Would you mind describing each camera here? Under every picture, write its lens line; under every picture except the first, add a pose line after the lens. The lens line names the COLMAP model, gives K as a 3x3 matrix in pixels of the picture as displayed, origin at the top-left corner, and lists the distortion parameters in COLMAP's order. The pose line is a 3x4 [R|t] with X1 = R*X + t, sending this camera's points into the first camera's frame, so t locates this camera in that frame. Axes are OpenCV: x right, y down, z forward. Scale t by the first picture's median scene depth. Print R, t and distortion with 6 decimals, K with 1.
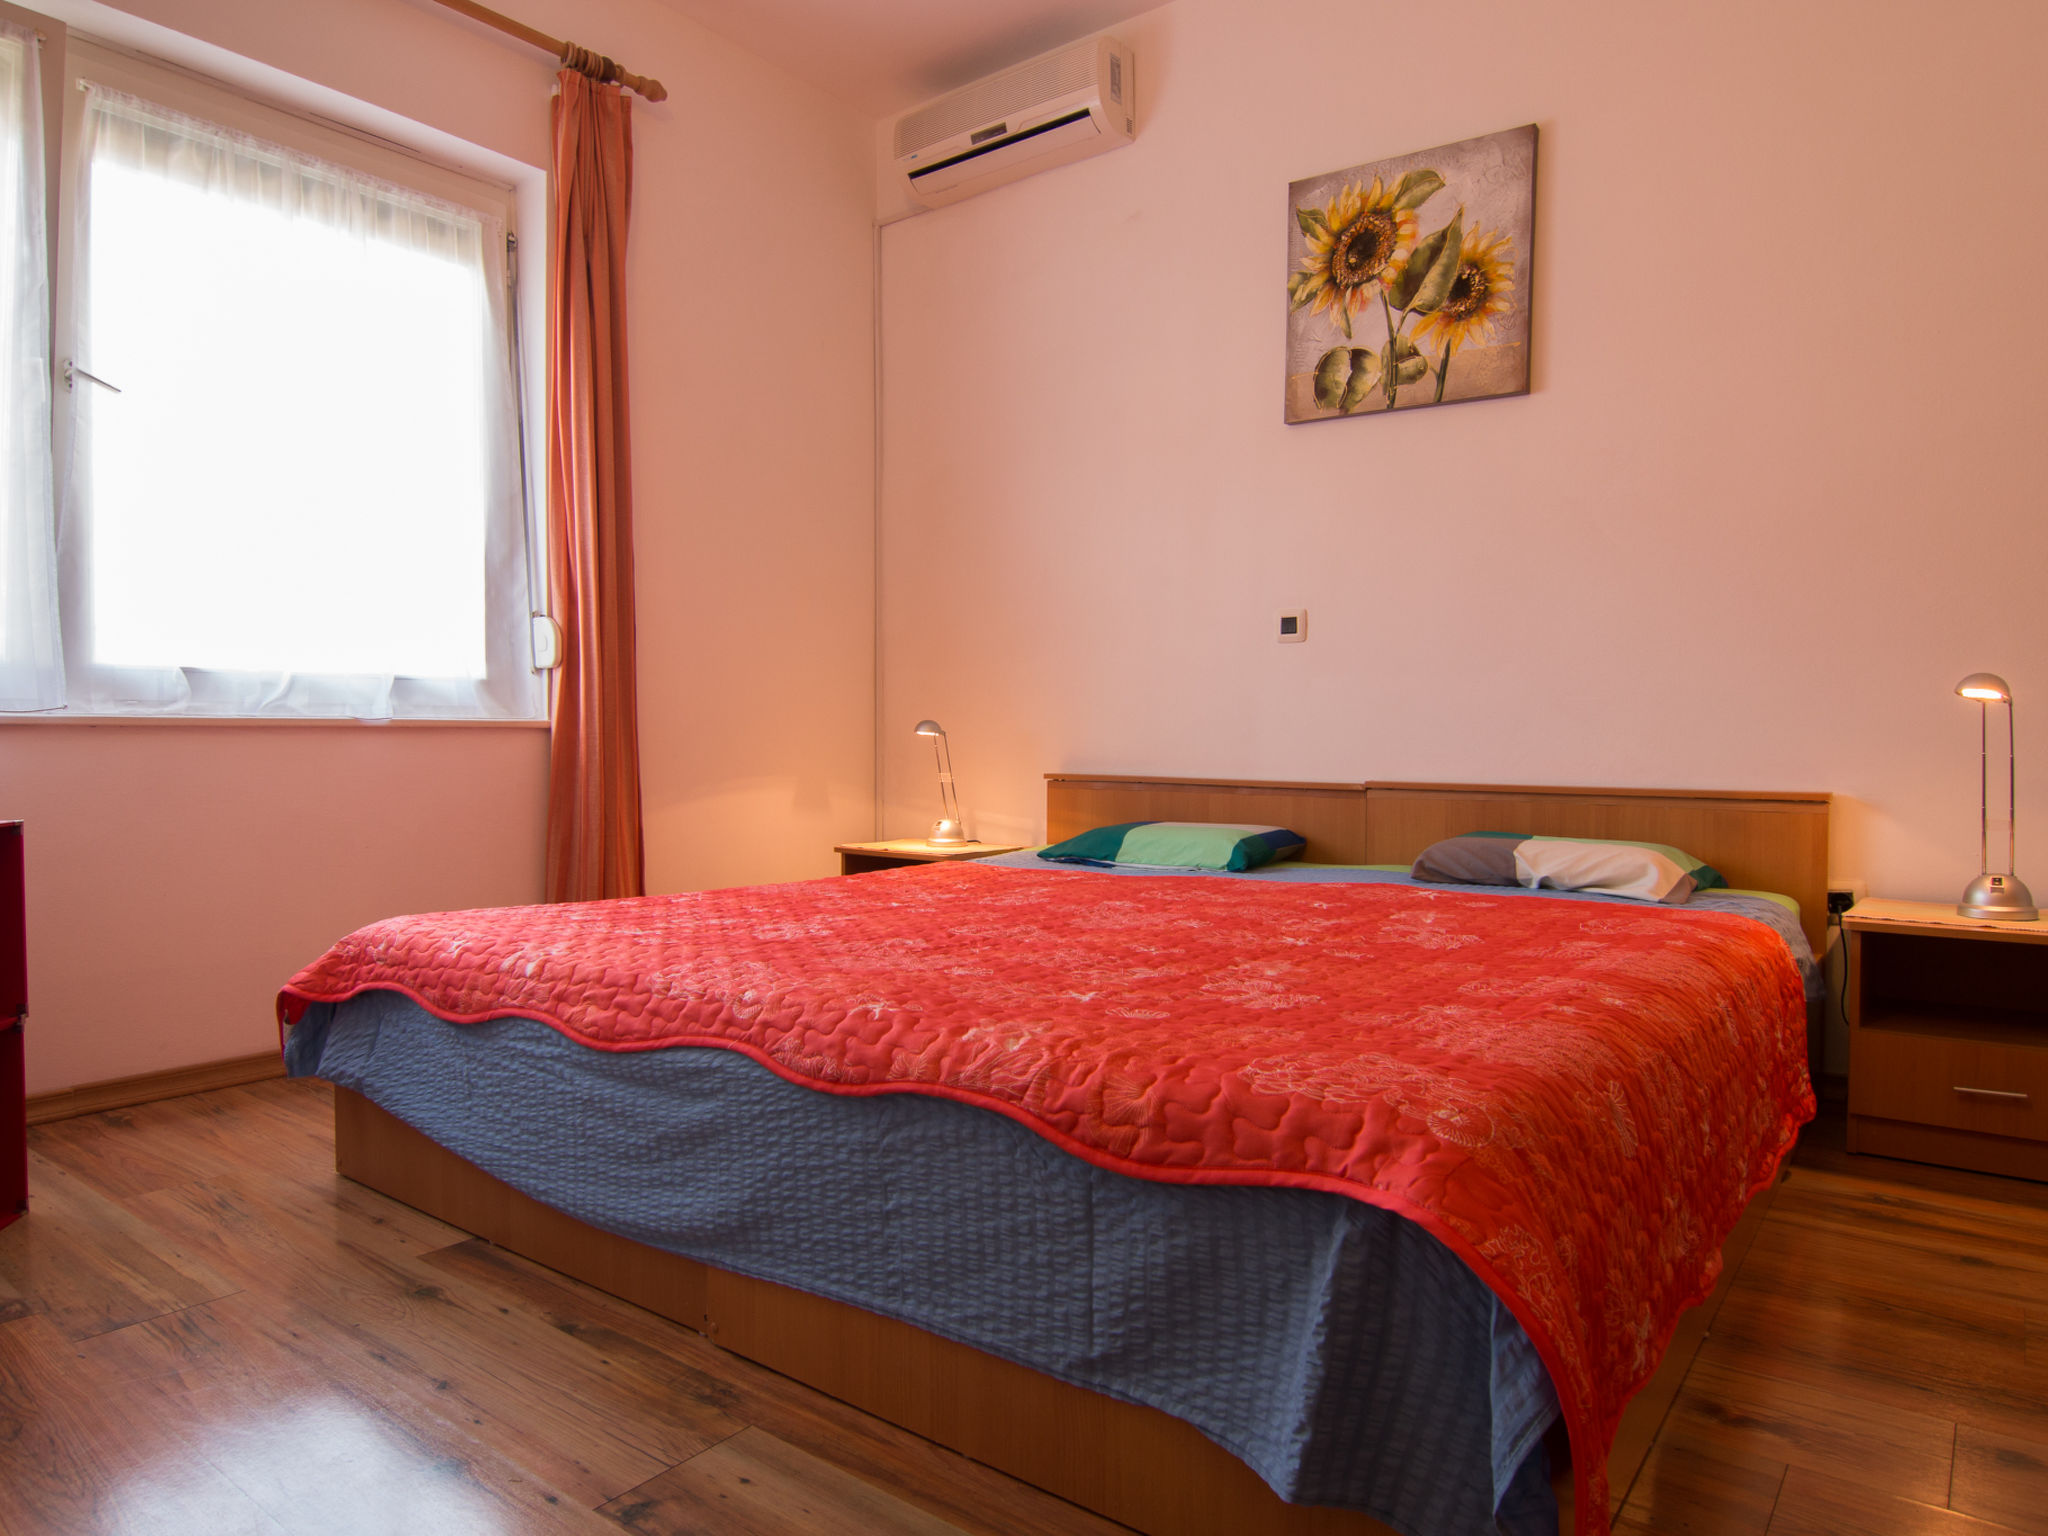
lens RADIAL K [[1292.7, 0, 1014.3], [0, 1292.7, 774.0], [0, 0, 1]] dist [-0.011536, -0.006693]
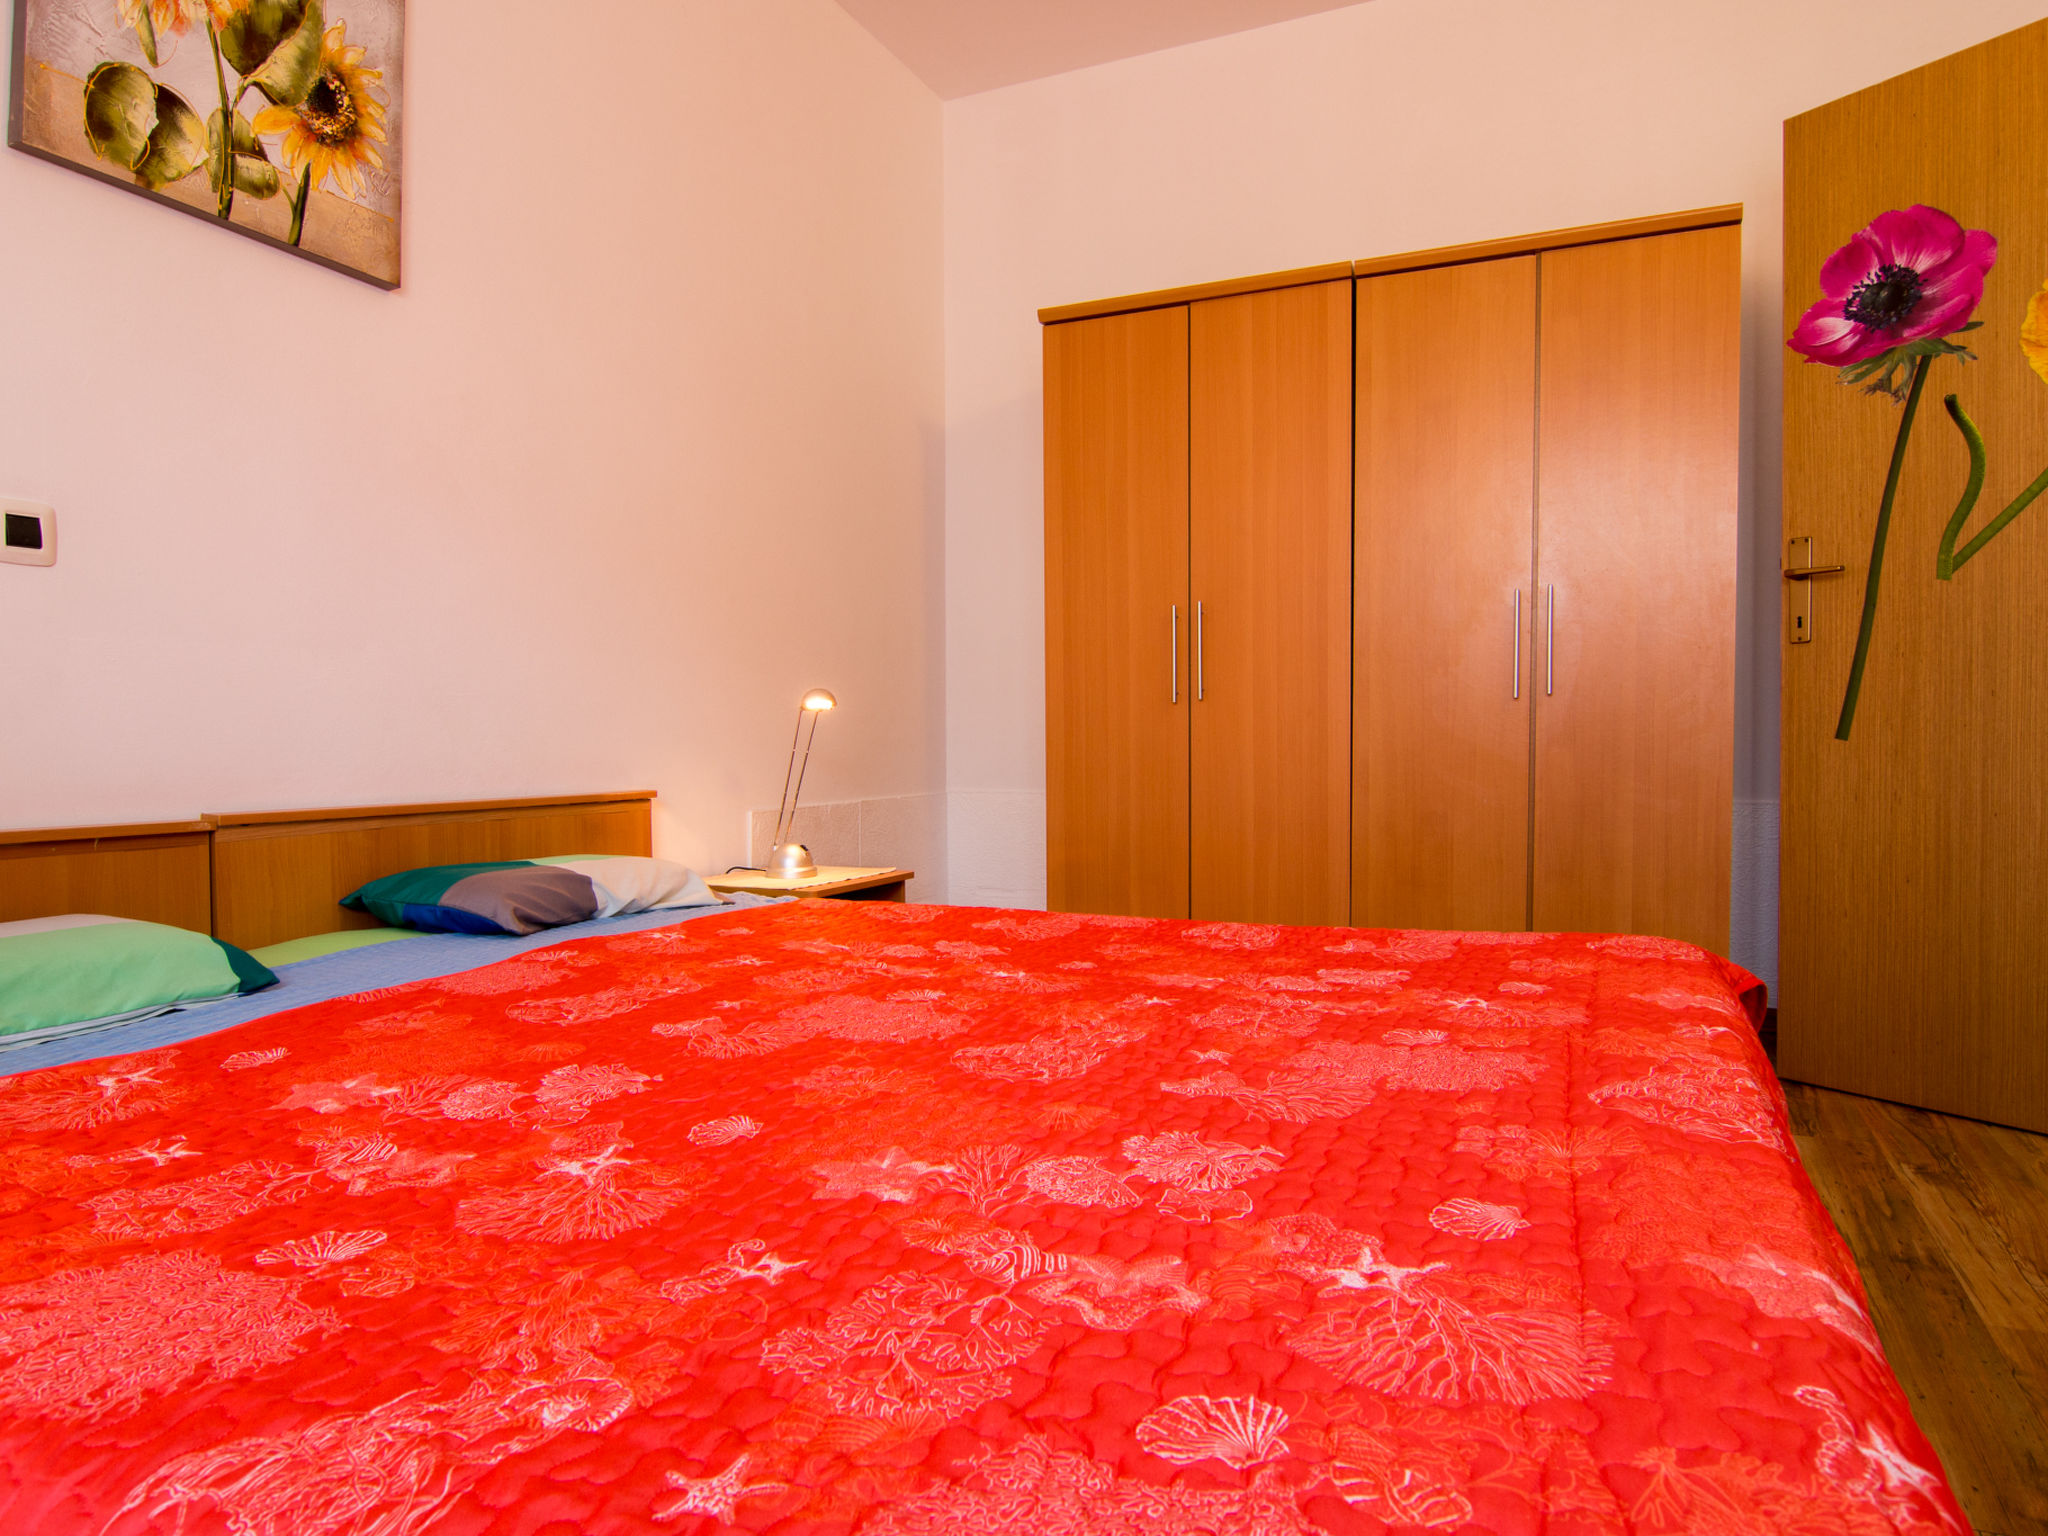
lens RADIAL K [[1302.2, 0, 1024.0], [0, 1302.2, 768.0], [0, 0, 1]] dist [-0.010619, -0.006914]
pose [[-0.220720, -0.025734, 0.974998, -0.687438], [0.031818, 0.998930, 0.033569, -0.042363], [-0.974818, 0.038432, -0.219665, 1.279669]]
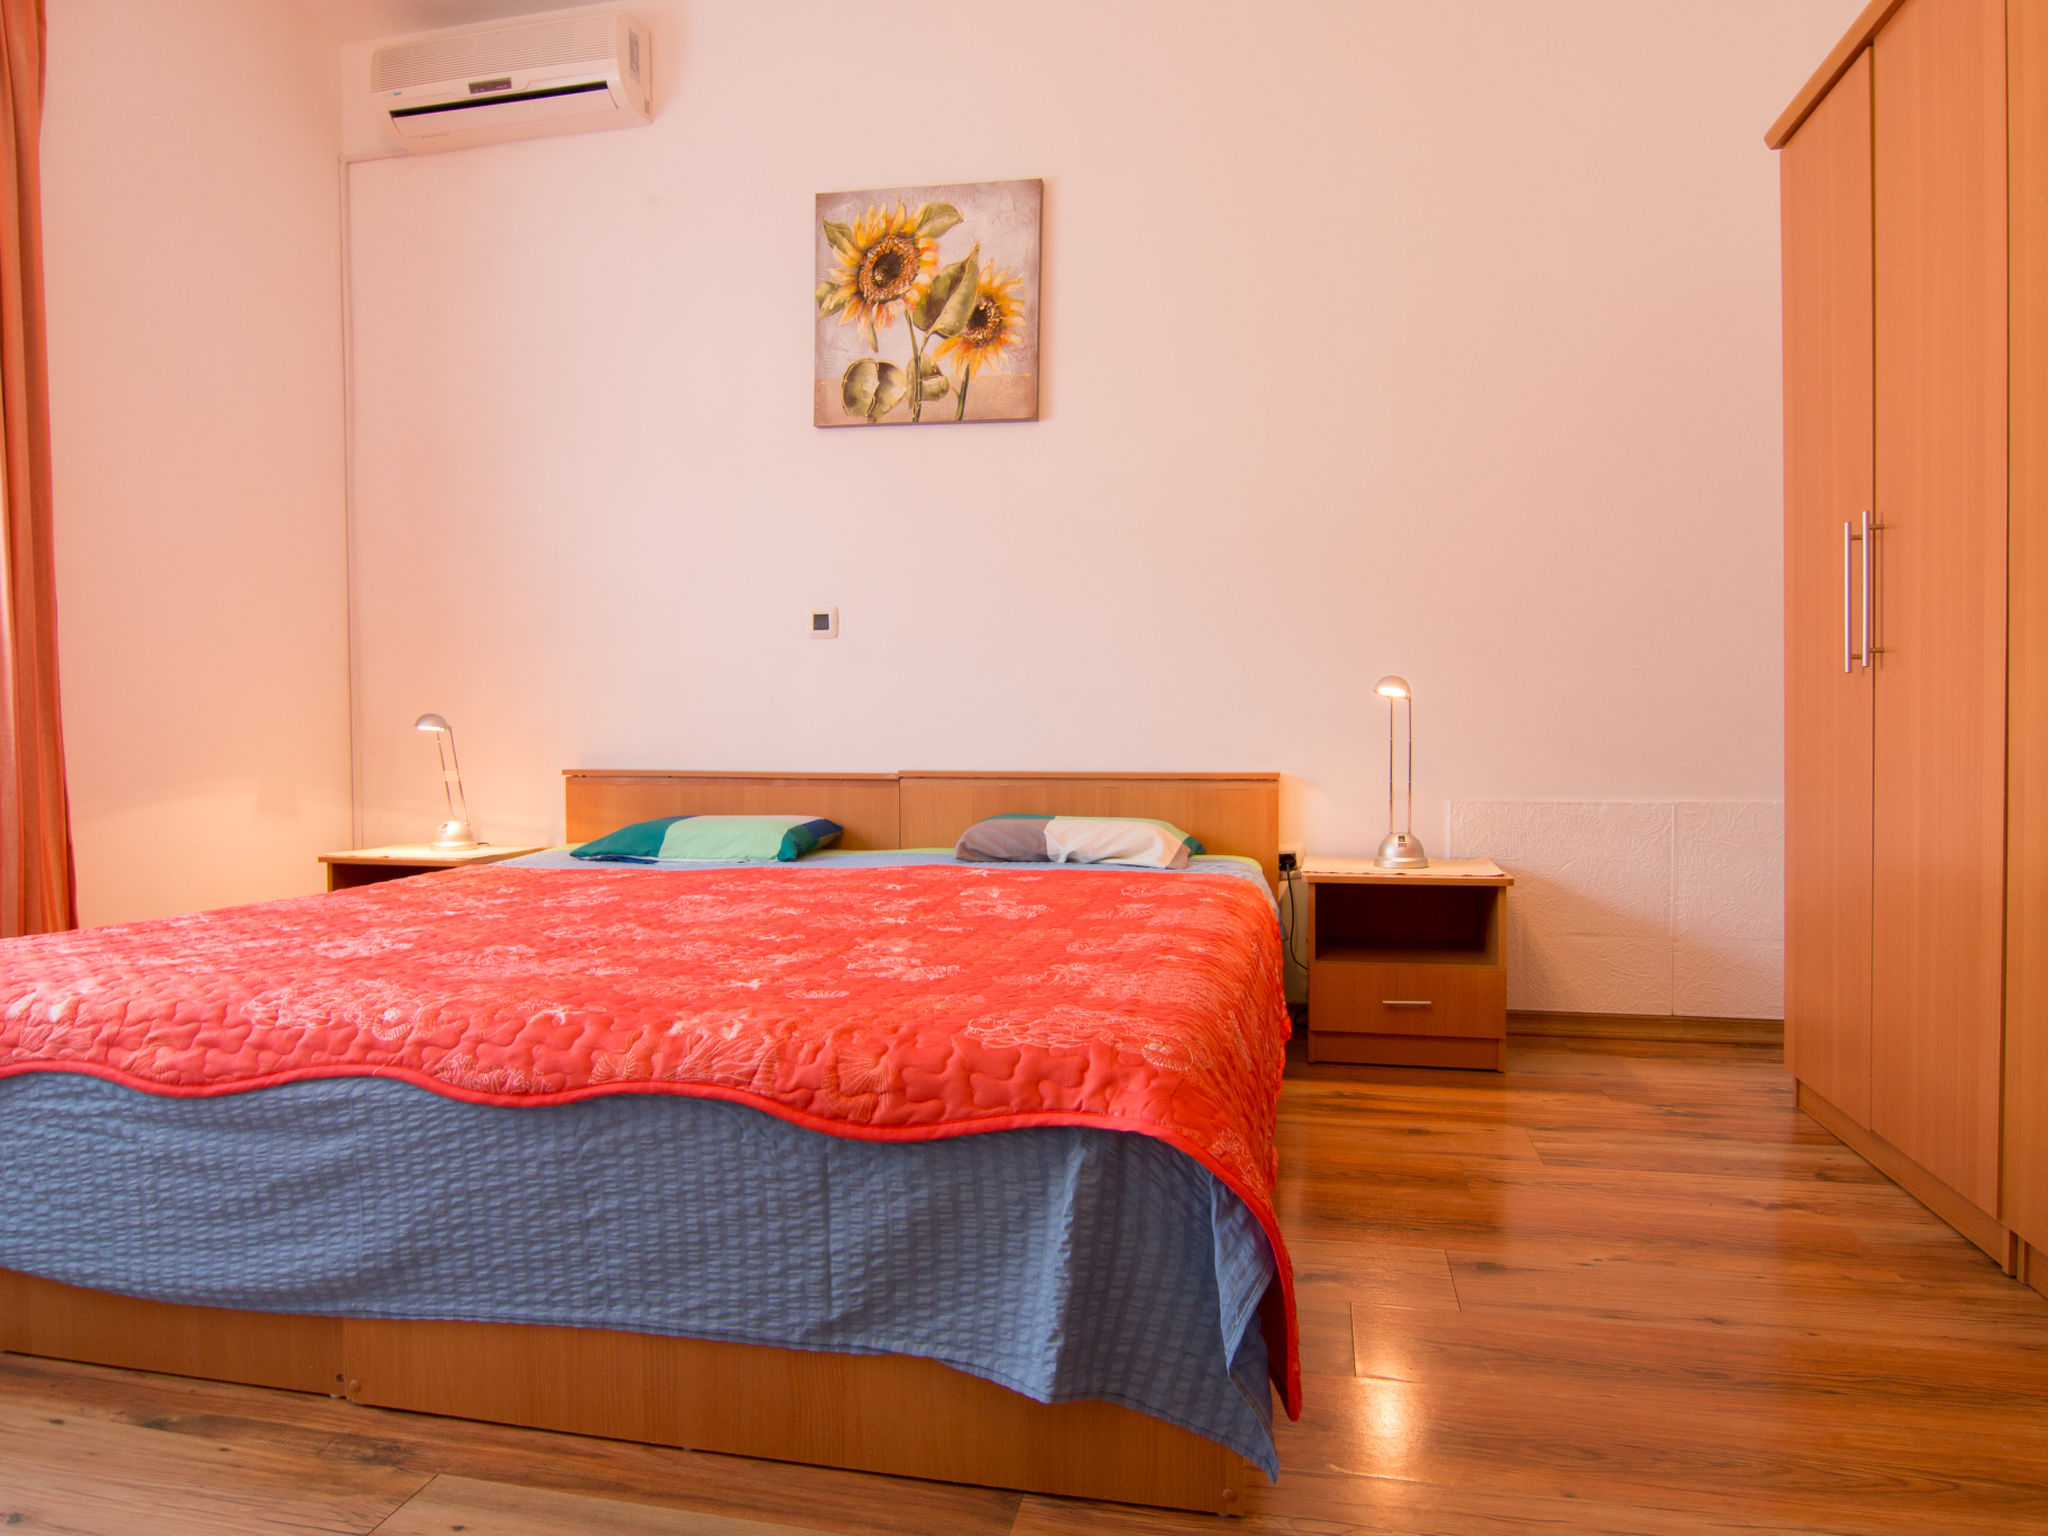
lens RADIAL K [[1292.7, 0, 1014.3], [0, 1292.7, 774.0], [0, 0, 1]] dist [-0.011536, -0.006693]
pose [[0.906635, -0.020077, 0.421438, -0.152176], [0.018030, 0.999798, 0.008840, 0.000922], [-0.421531, -0.000416, 0.906814, -0.009251]]
